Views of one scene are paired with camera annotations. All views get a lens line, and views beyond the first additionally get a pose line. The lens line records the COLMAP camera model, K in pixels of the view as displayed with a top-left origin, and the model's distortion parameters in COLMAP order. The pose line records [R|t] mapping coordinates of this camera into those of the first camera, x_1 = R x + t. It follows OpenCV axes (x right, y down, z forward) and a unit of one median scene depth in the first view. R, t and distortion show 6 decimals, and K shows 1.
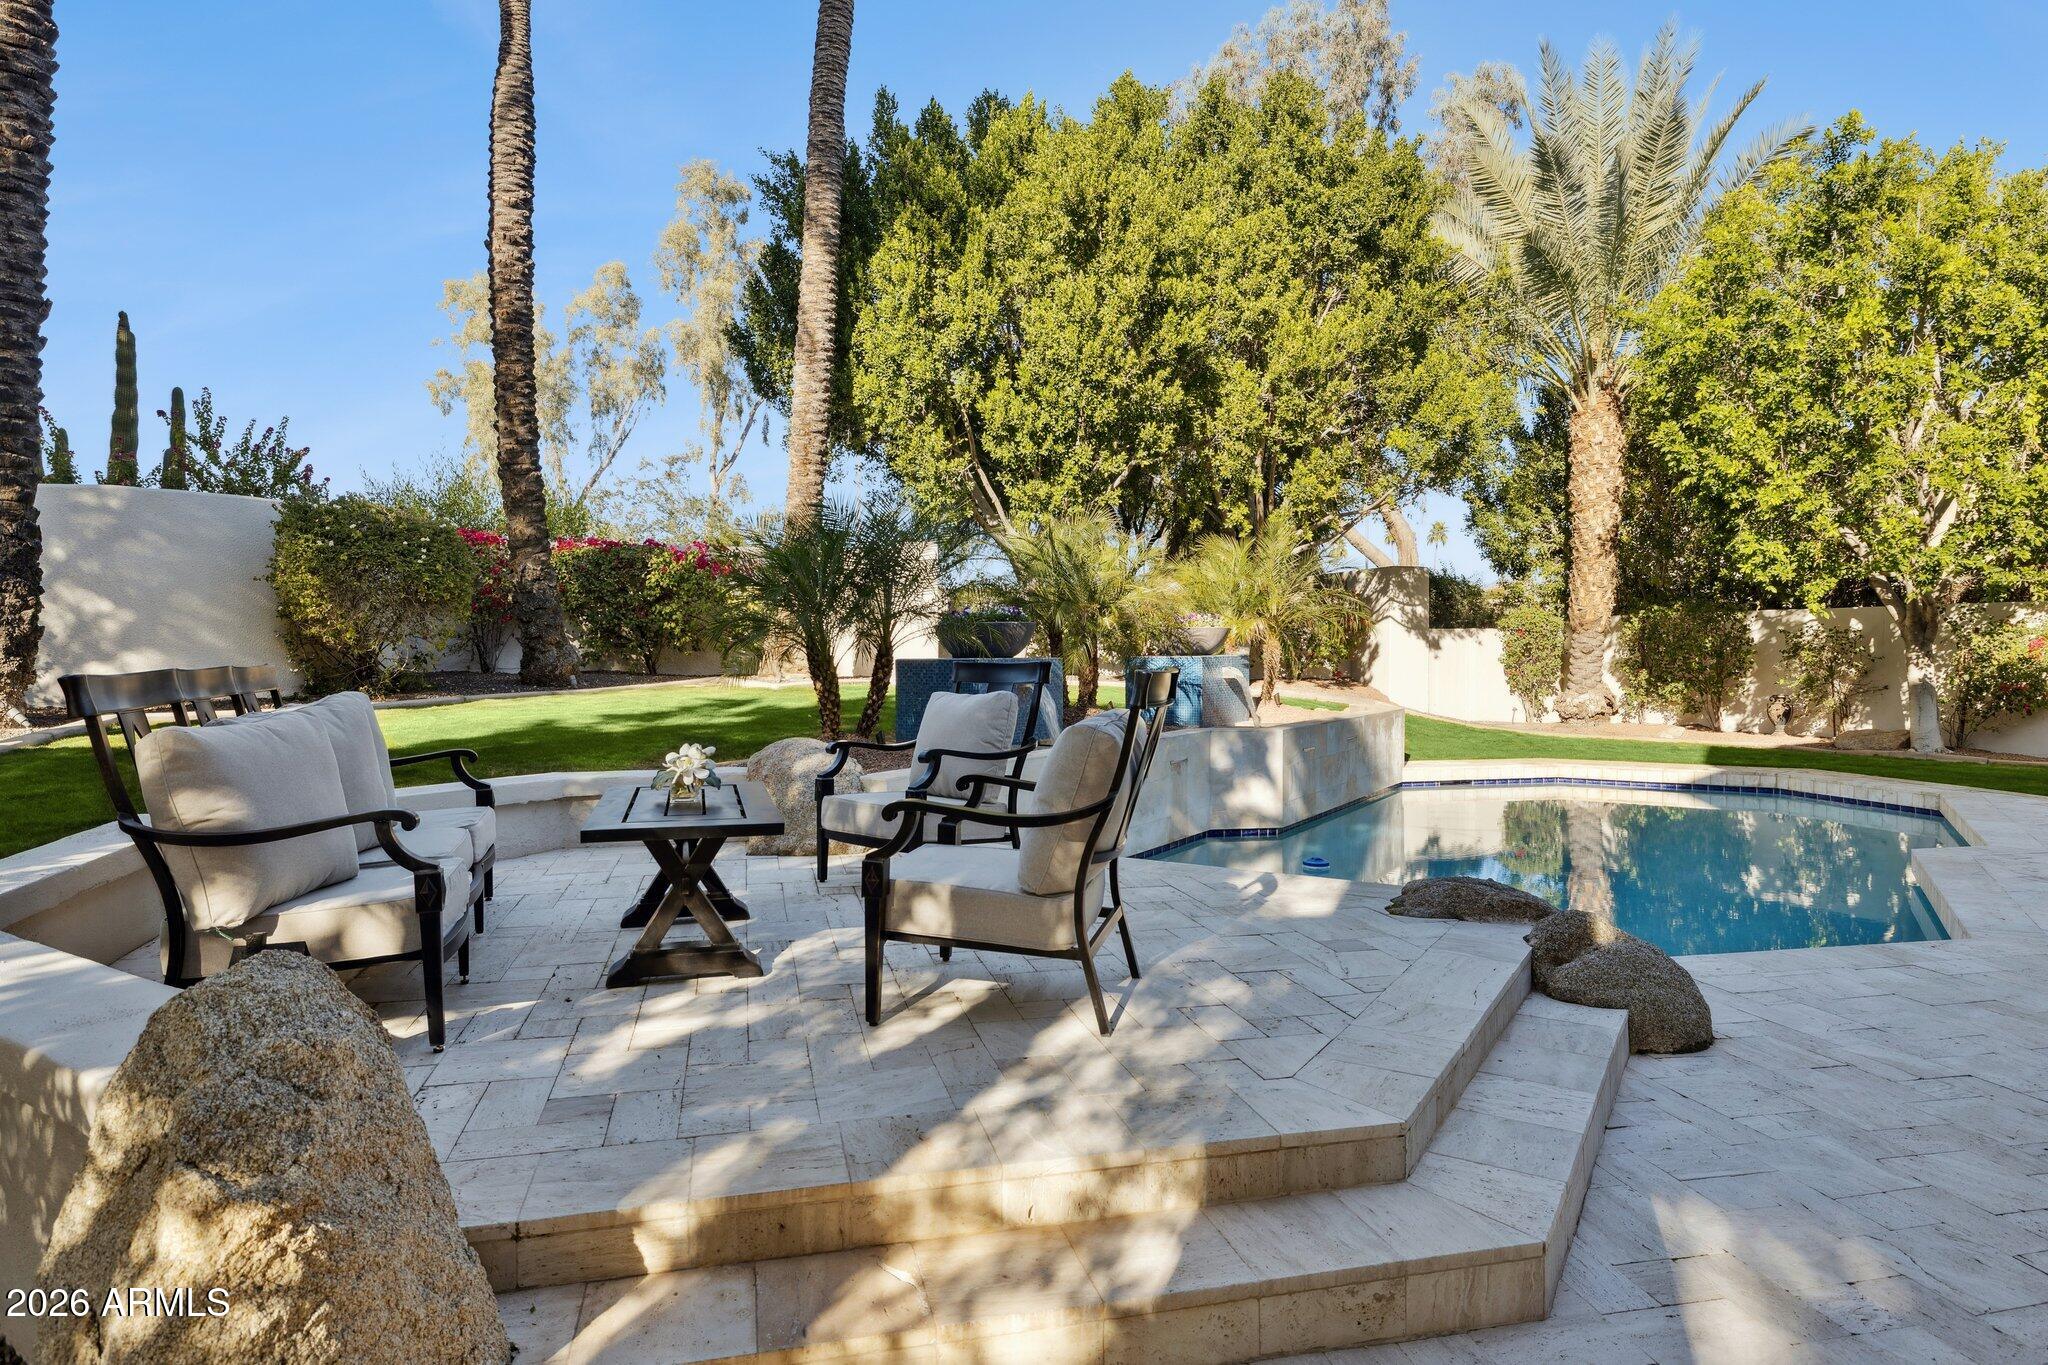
lens RADIAL K [[1169.4, 0, 1024.0], [0, 1169.4, 682.5], [0, 0, 1]] dist [-0.002494, -0.002139]
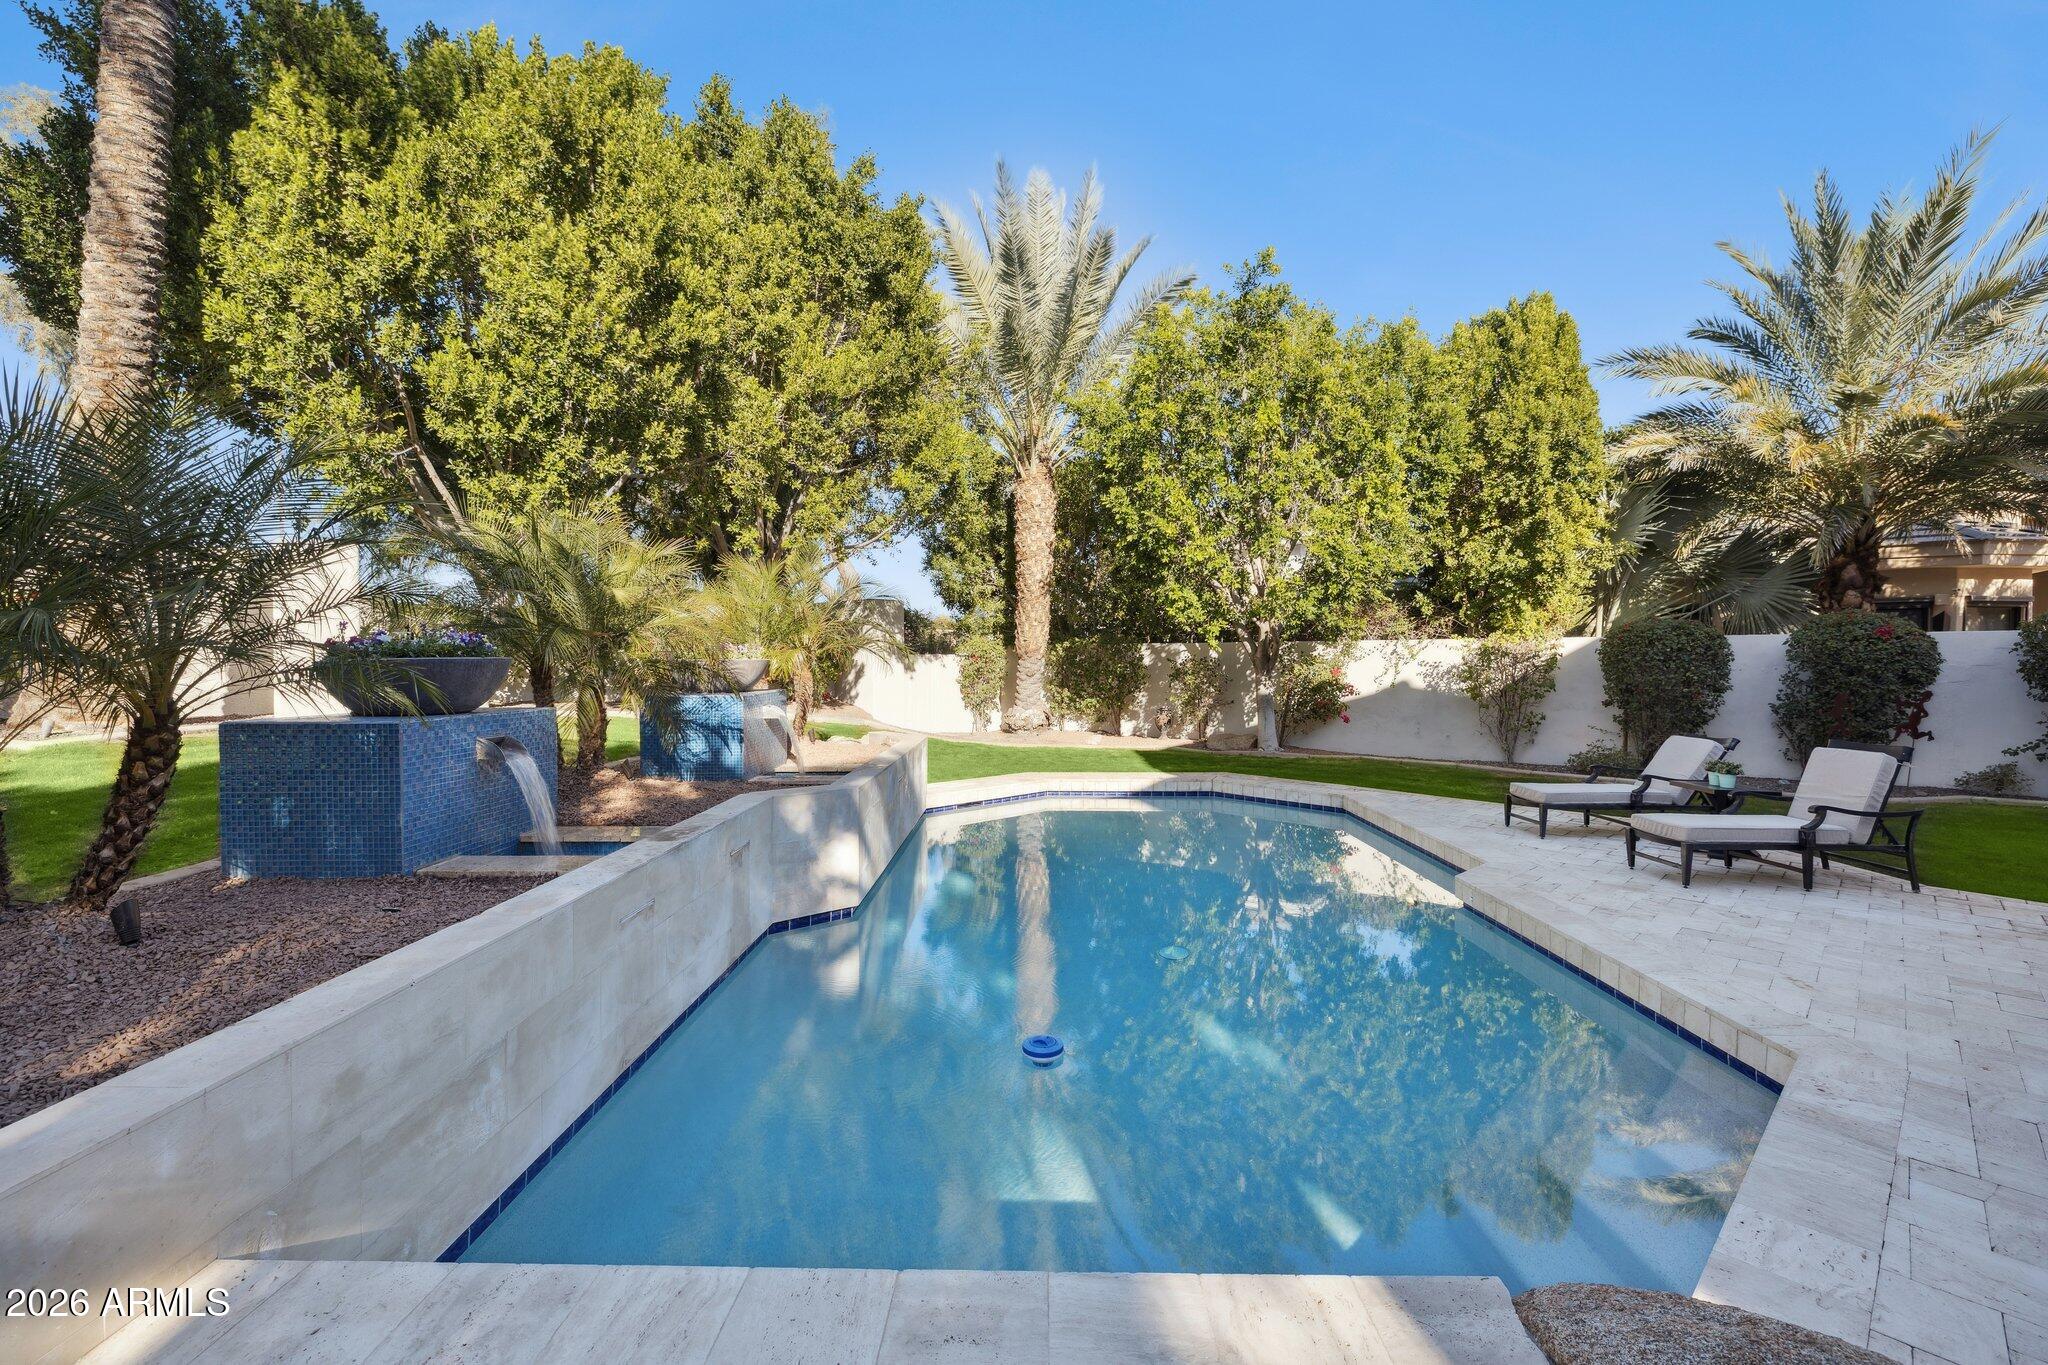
lens RADIAL K [[868.9, 0, 1022.6], [0, 868.9, 681.5], [0, 0, 1]] dist [0.001644, -0.000091]
pose [[0.853661, -0.009019, 0.520751, 0.001235], [0.011710, 0.999930, -0.001877, -0.023189], [-0.520697, 0.007700, 0.853707, 0.296212]]
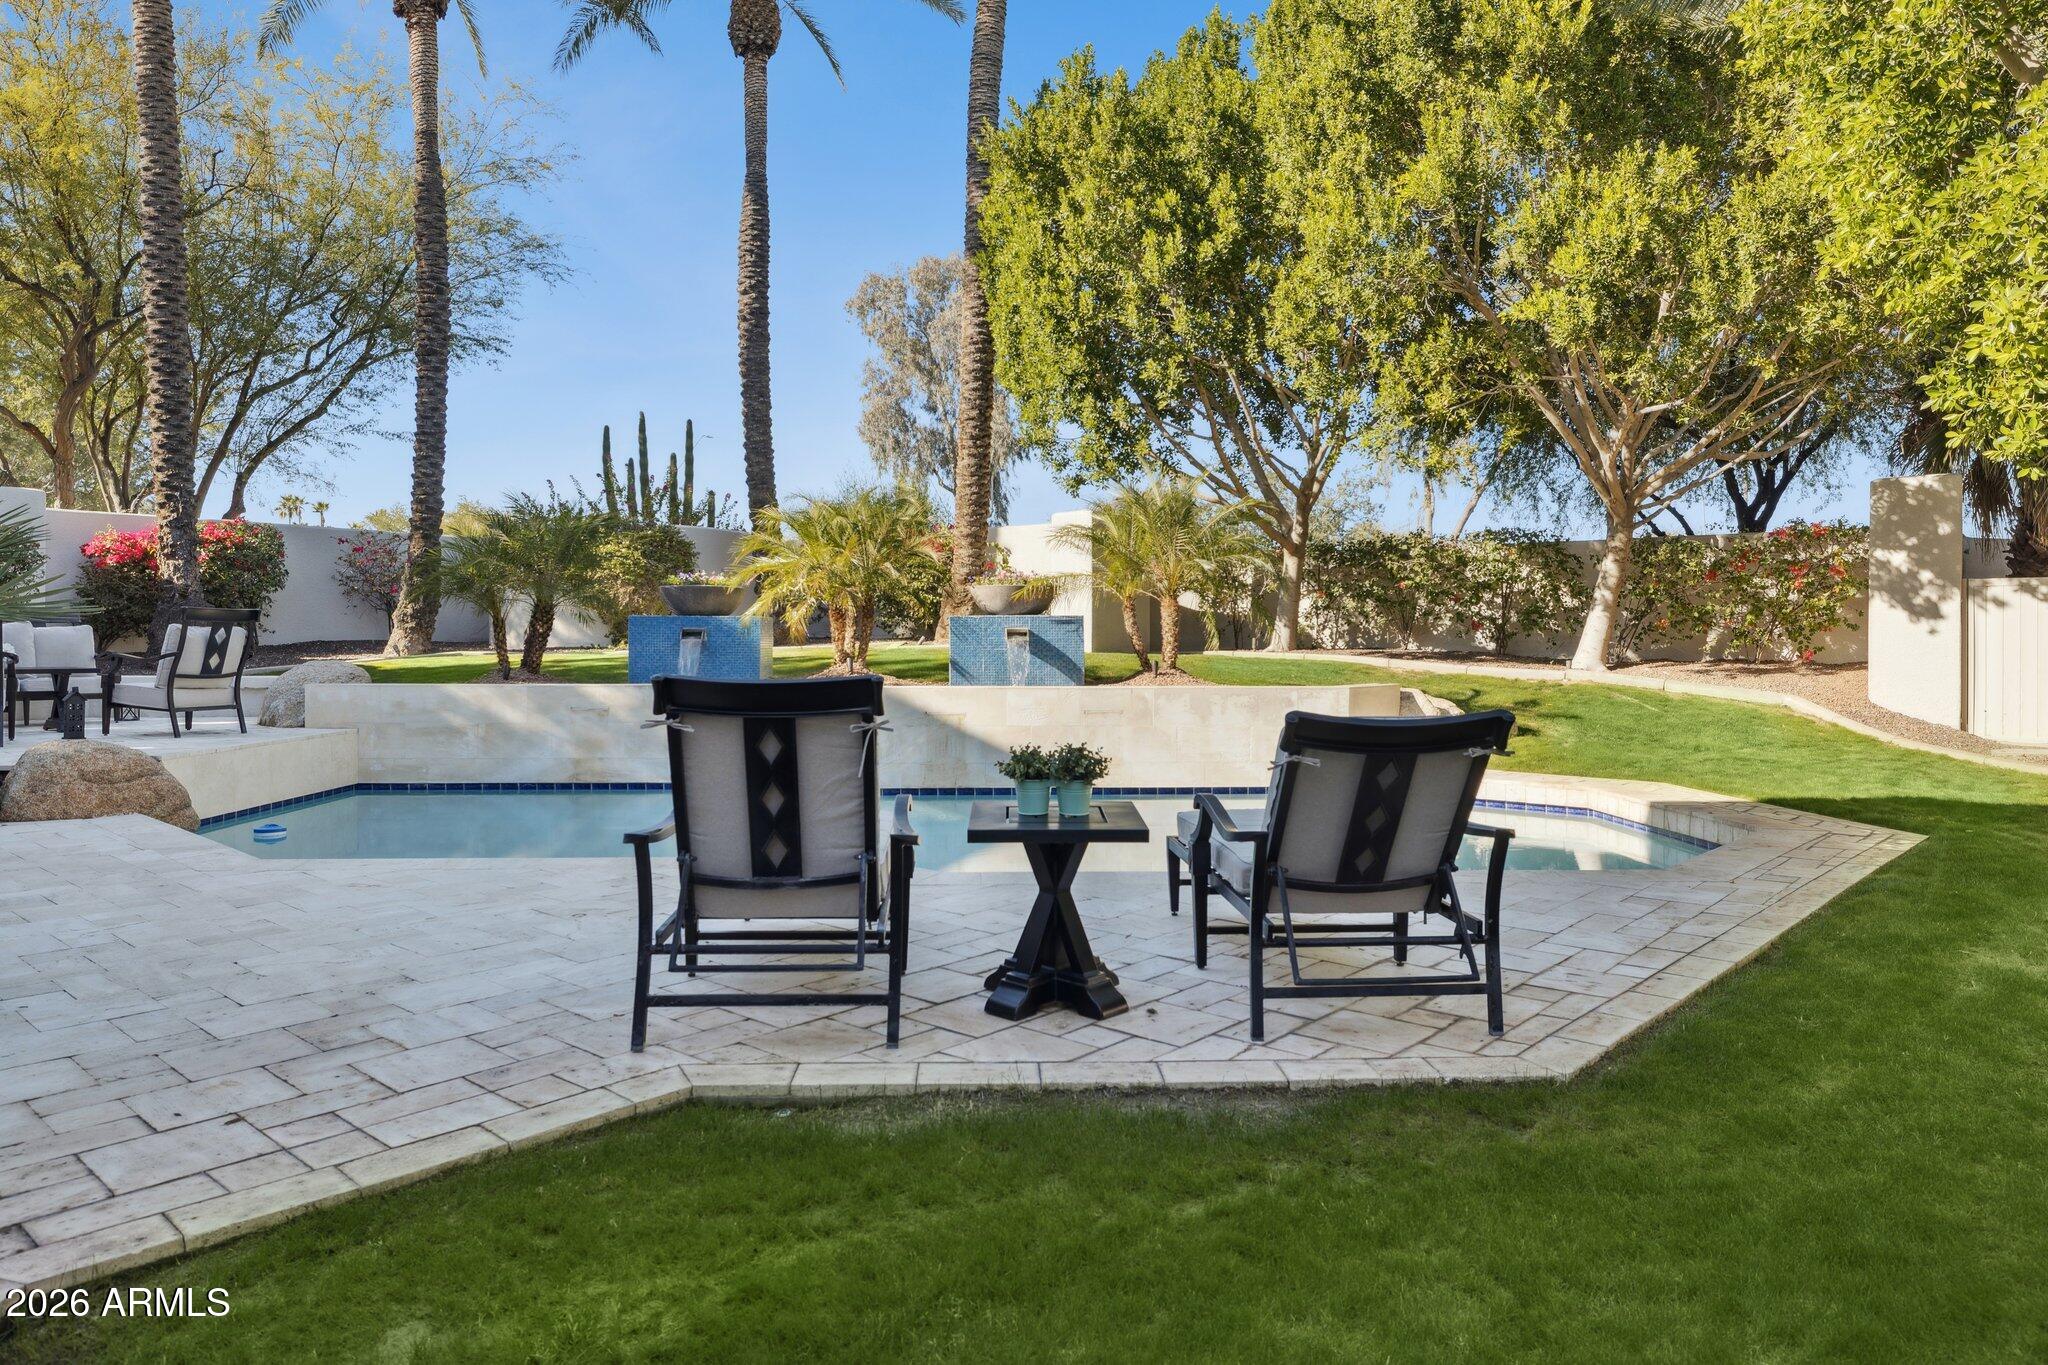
lens RADIAL K [[1284.7, 0, 1024.6], [0, 1284.7, 660.7], [0, 0, 1]] dist [0.002124, 0.001756]
pose [[0.575745, 0.017561, -0.817441, 0.844518], [-0.027138, 0.999629, 0.002361, 0.007896], [0.817179, 0.020824, 0.576008, 0.351793]]
